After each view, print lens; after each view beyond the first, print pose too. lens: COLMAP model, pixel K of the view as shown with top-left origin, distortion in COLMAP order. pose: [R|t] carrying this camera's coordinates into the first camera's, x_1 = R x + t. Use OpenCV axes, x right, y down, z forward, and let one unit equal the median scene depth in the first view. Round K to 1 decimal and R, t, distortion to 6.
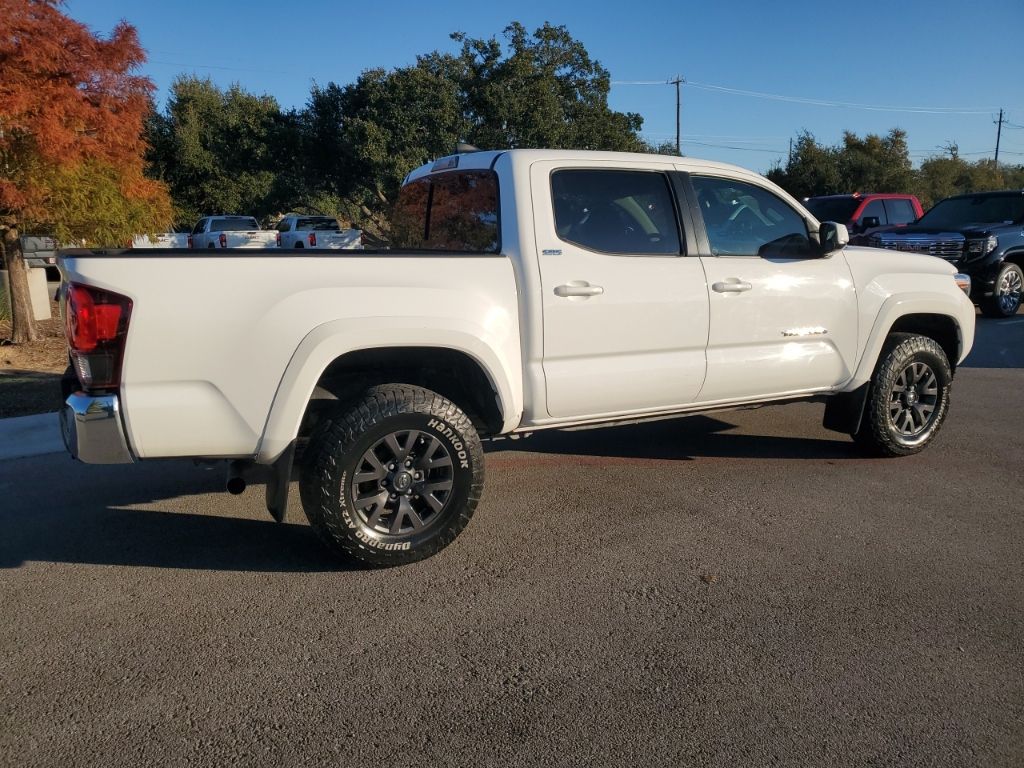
lens RADIAL K [[804.0, 0, 510.2], [0, 804.0, 380.7], [0, 0, 1]] dist [0.025106, -0.004052]
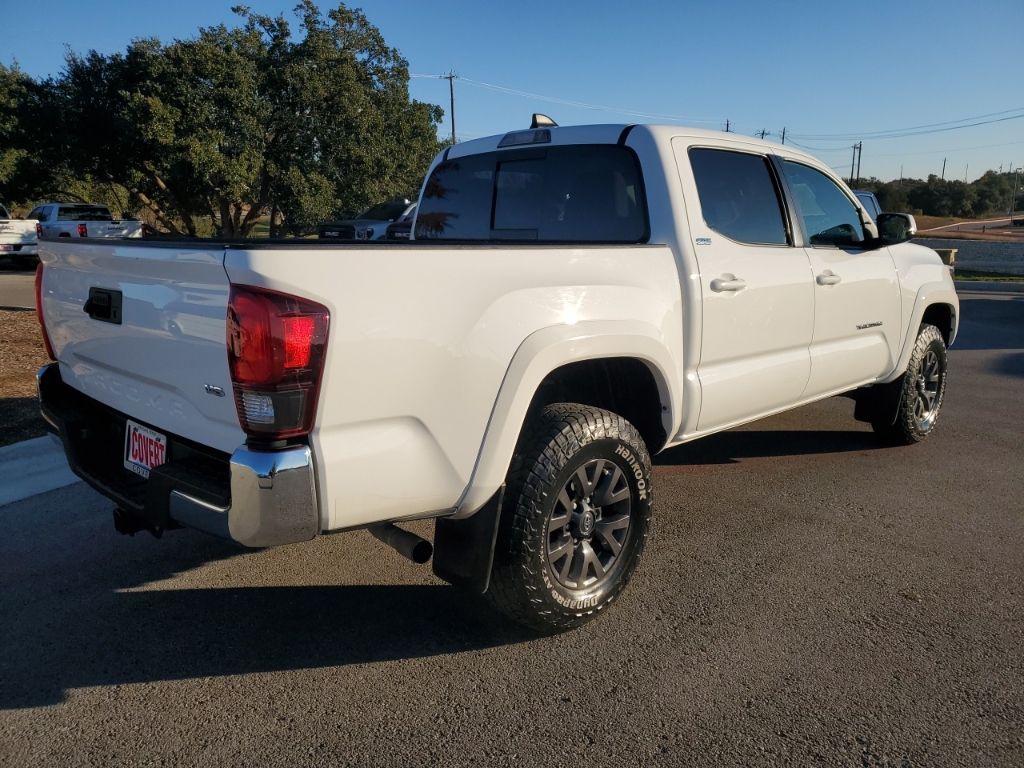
lens RADIAL K [[804.4, 0, 512.0], [0, 804.4, 384.0], [0, 0, 1]] dist [0.003248, 0.039553]
pose [[0.957830, -0.048933, 0.283137, -0.063338], [0.045826, 0.998795, 0.017589, -0.004873], [-0.283657, -0.003872, 0.958918, 0.035678]]
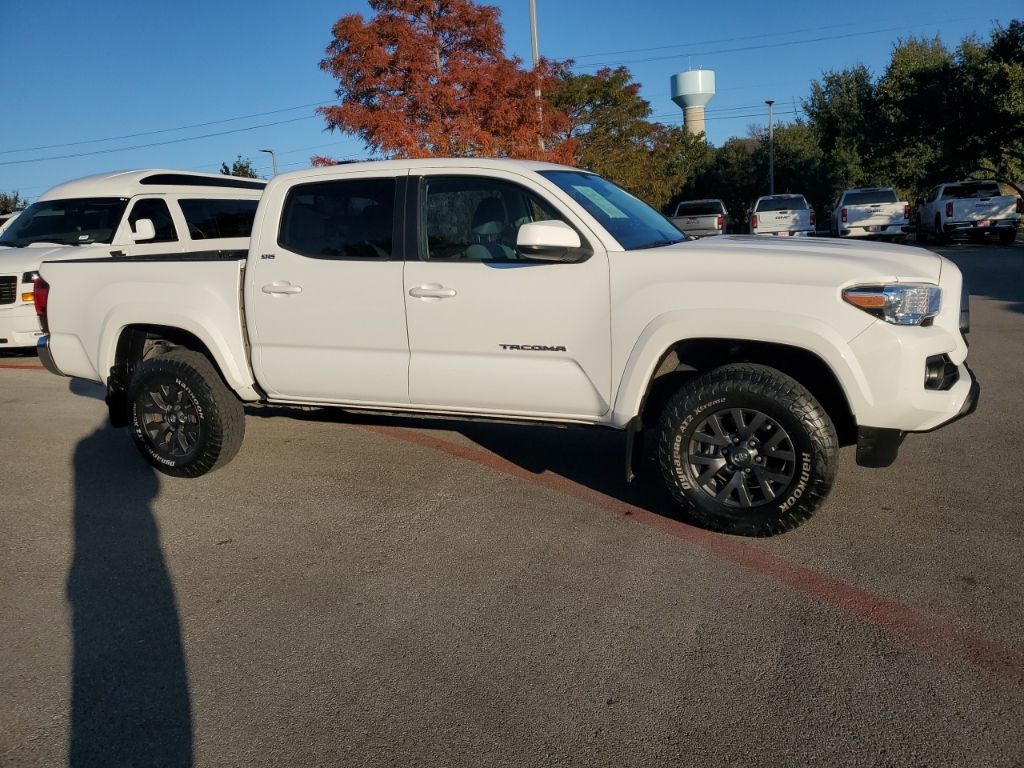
lens RADIAL K [[804.0, 0, 510.2], [0, 804.0, 380.7], [0, 0, 1]] dist [0.025106, -0.004052]
pose [[0.610899, 0.129293, -0.781080, 0.198072], [-0.100865, 0.991246, 0.085193, -0.018389], [0.785257, 0.026739, 0.618592, 0.085880]]
